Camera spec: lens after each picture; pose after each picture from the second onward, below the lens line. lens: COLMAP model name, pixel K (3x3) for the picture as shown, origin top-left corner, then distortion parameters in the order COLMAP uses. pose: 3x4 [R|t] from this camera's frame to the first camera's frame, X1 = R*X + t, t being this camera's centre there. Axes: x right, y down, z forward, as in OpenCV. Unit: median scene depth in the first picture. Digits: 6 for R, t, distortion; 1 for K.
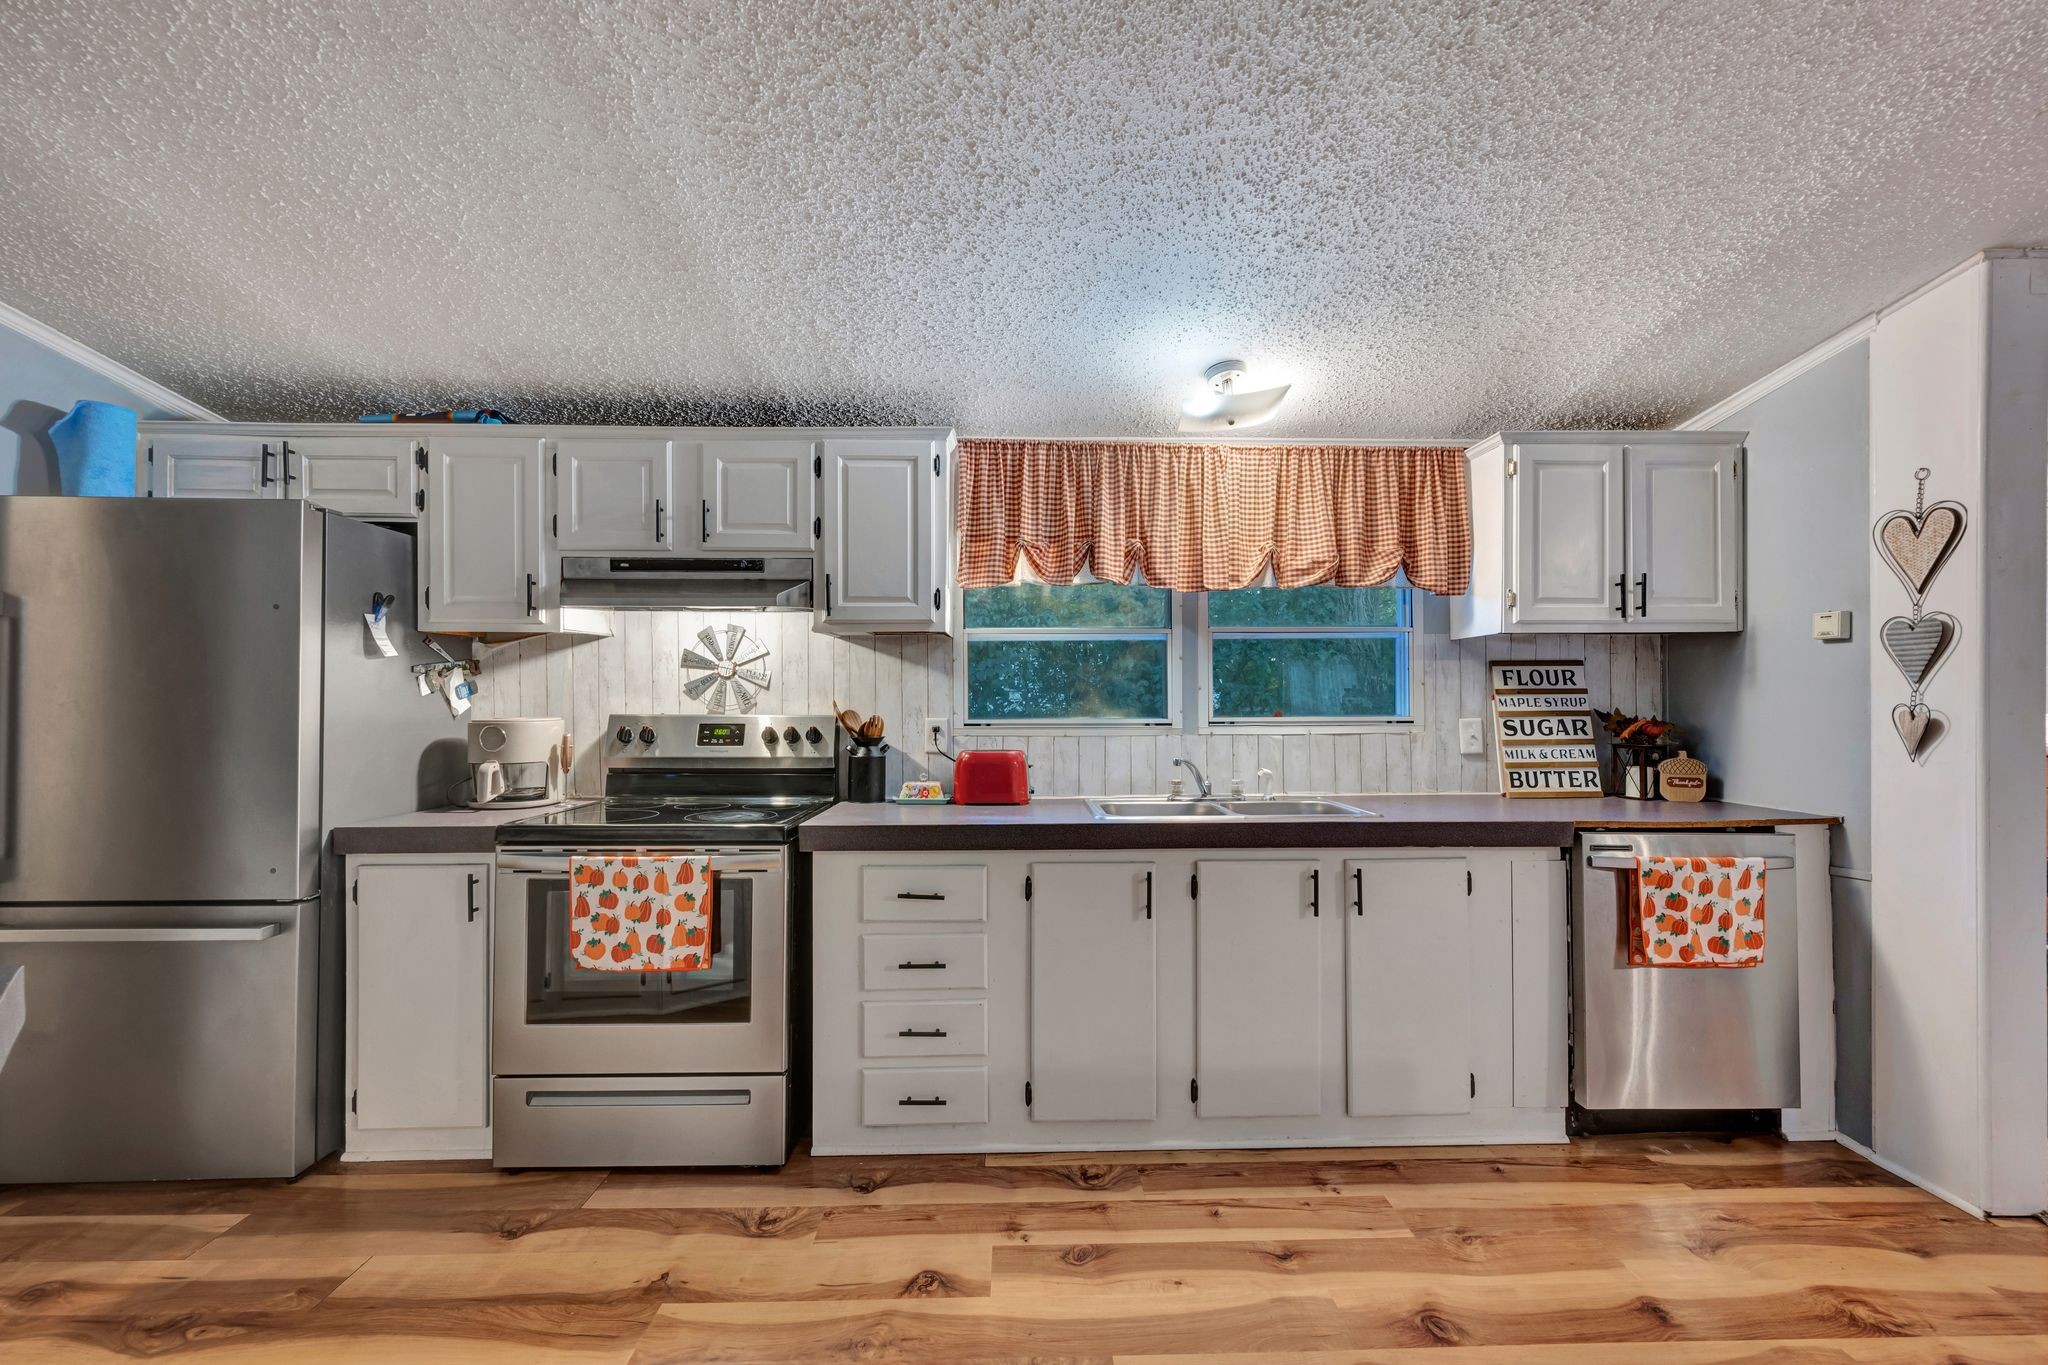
lens RADIAL K [[823.8, 0, 1024.0], [0, 823.8, 682.5], [0, 0, 1]] dist [-0.000103, 0.000313]
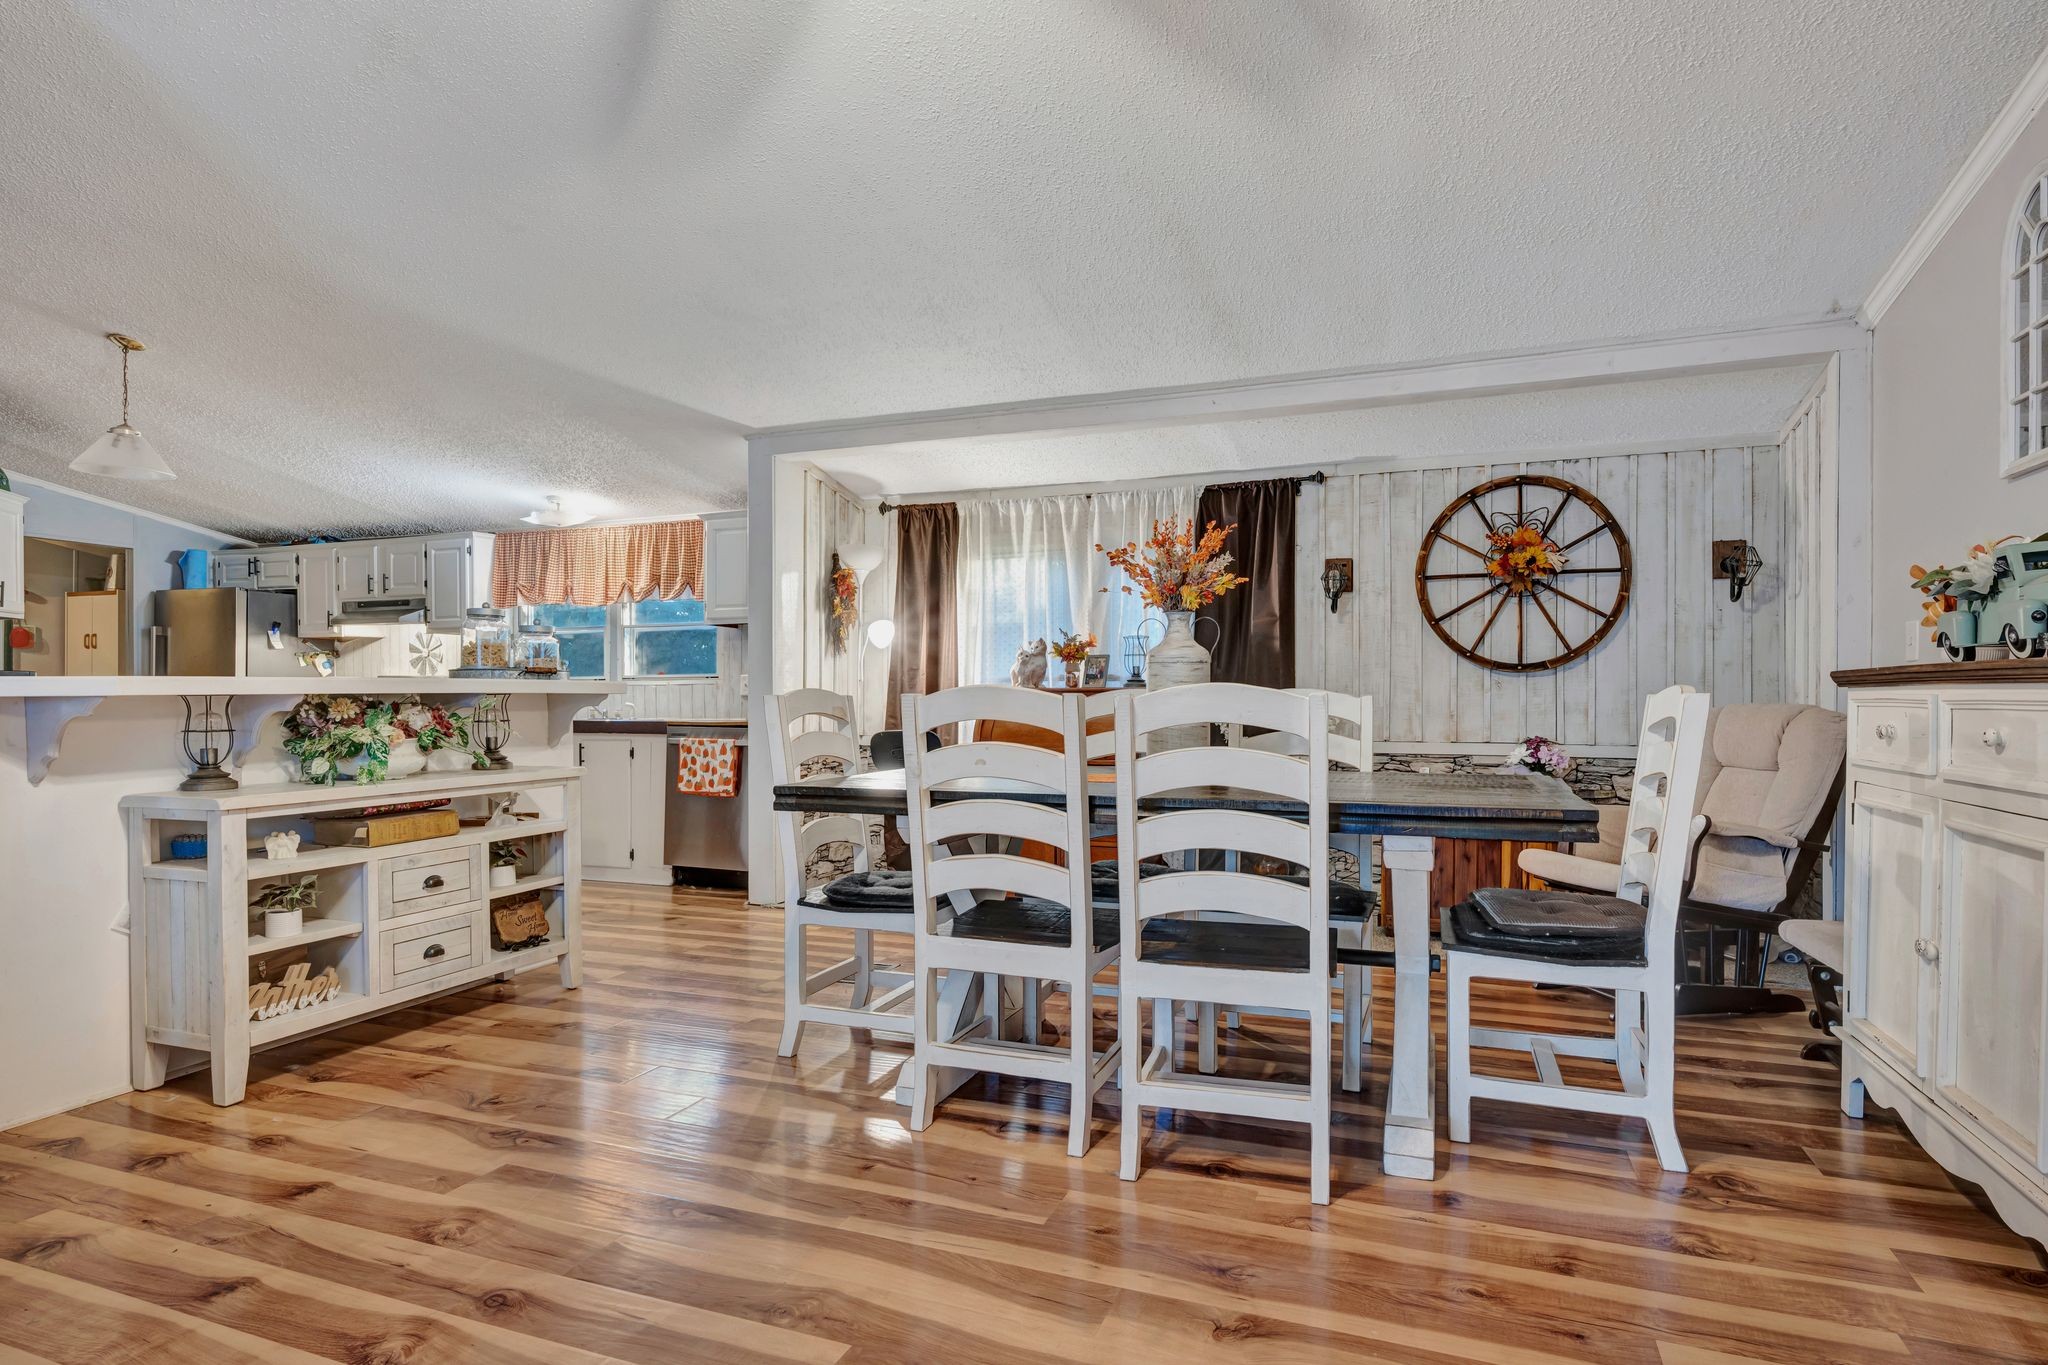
lens RADIAL K [[1071.3, 0, 1030.2], [0, 1071.3, 703.6], [0, 0, 1]] dist [-0.001701, 0.000093]
pose [[0.924025, 0.001353, -0.382330, 2.233931], [0.004614, 0.999881, 0.014690, 0.084787], [0.382305, -0.015338, 0.923909, -0.940802]]
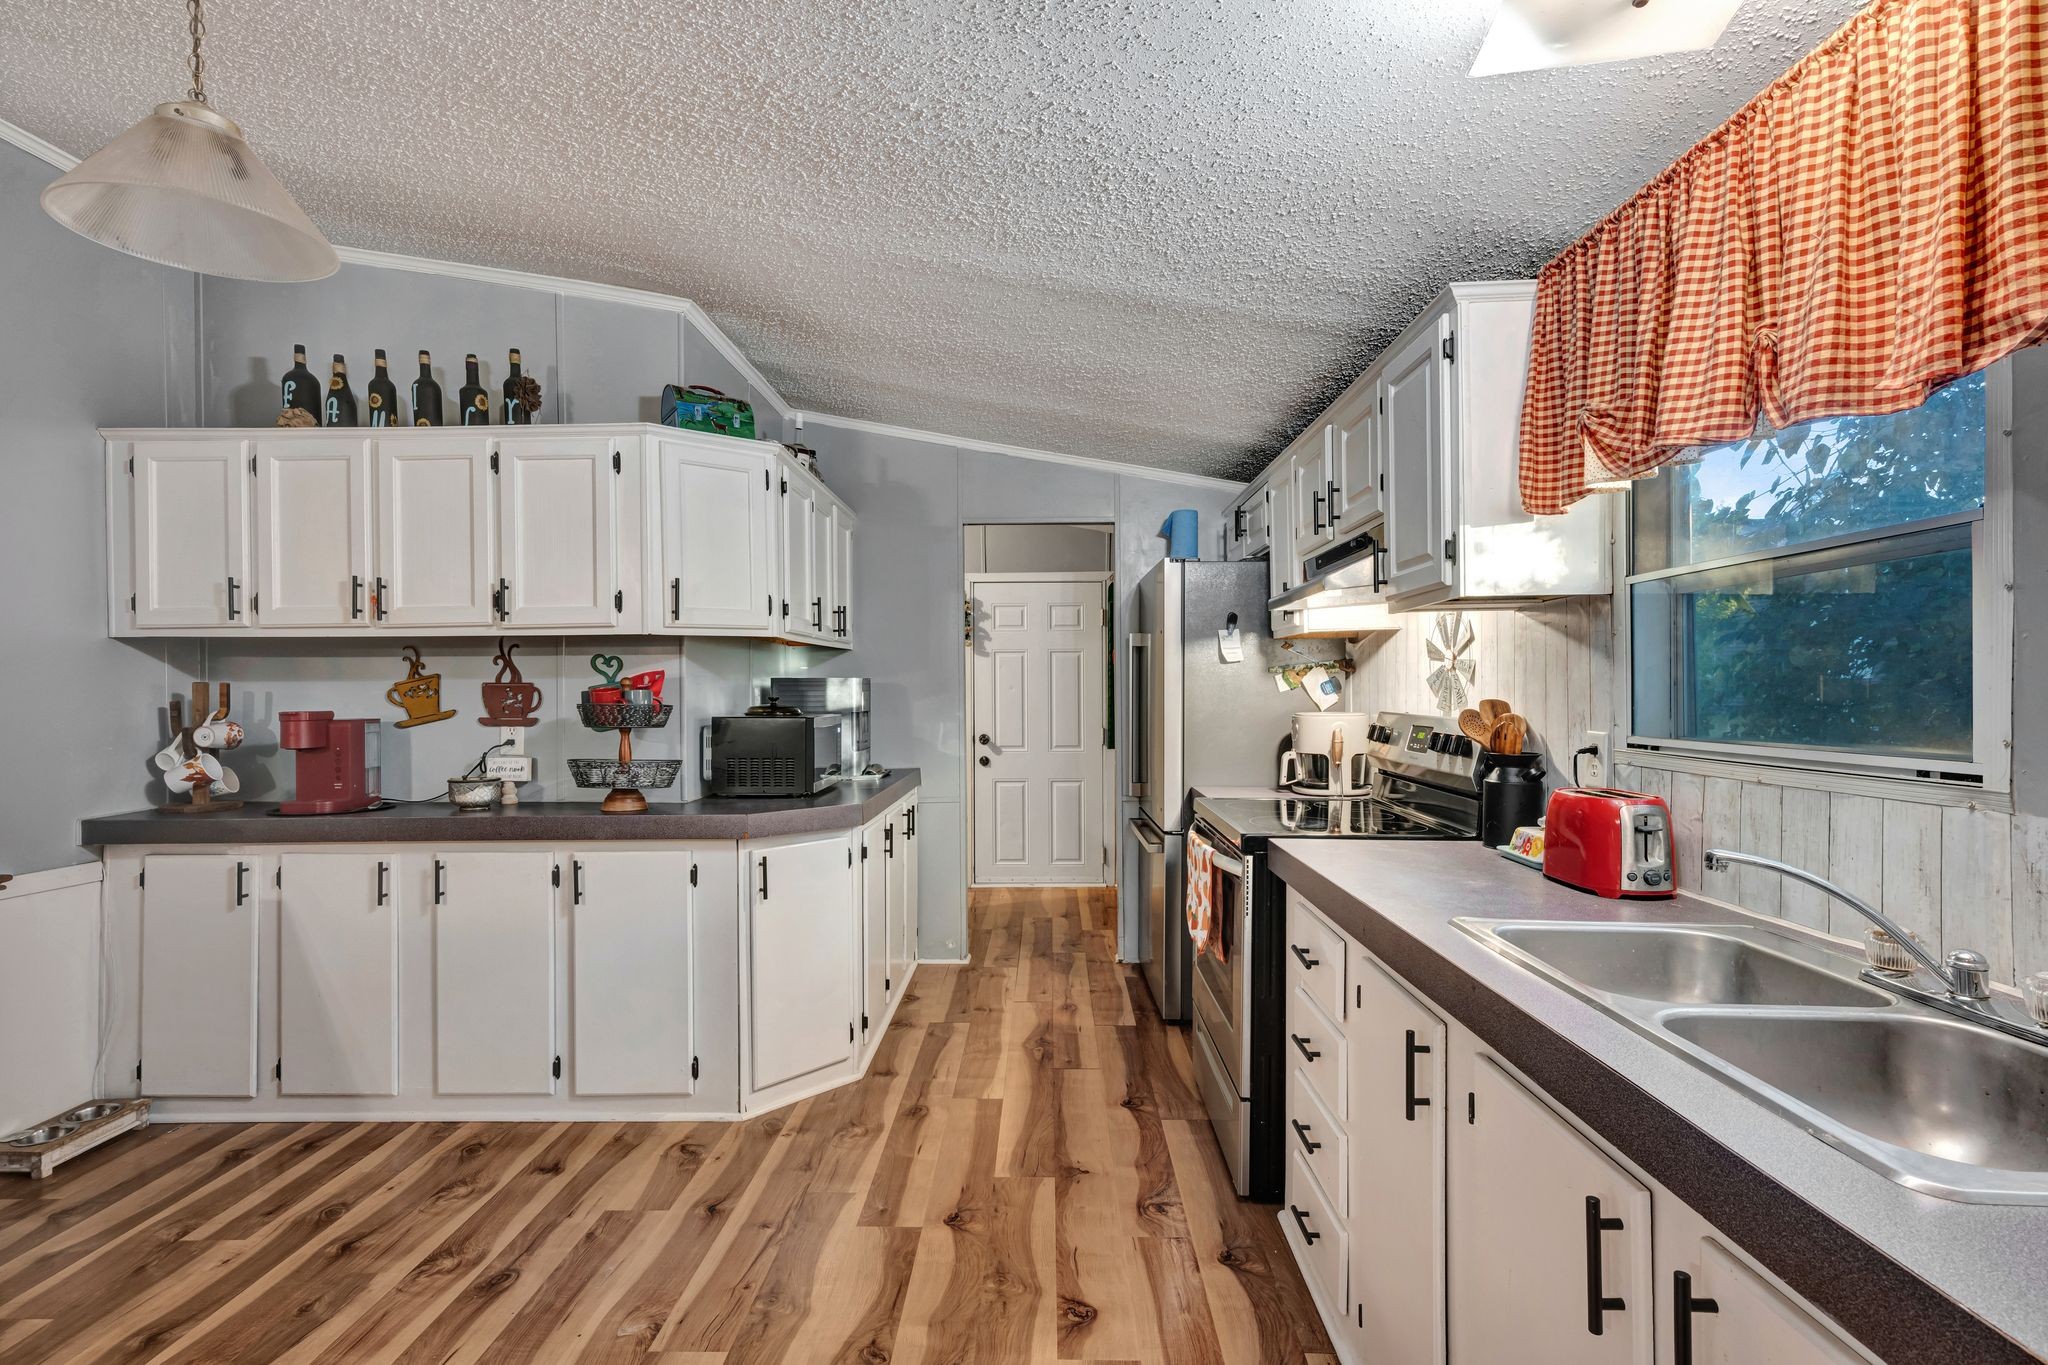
lens RADIAL K [[958.4, 0, 1024.0], [0, 958.4, 682.5], [0, 0, 1]] dist [-0.000175, -0.000079]
pose [[-0.055607, -0.006760, -0.998430, 0.697807], [0.018573, 0.999797, -0.007804, 0.006293], [0.998280, -0.018977, -0.055470, 0.711213]]
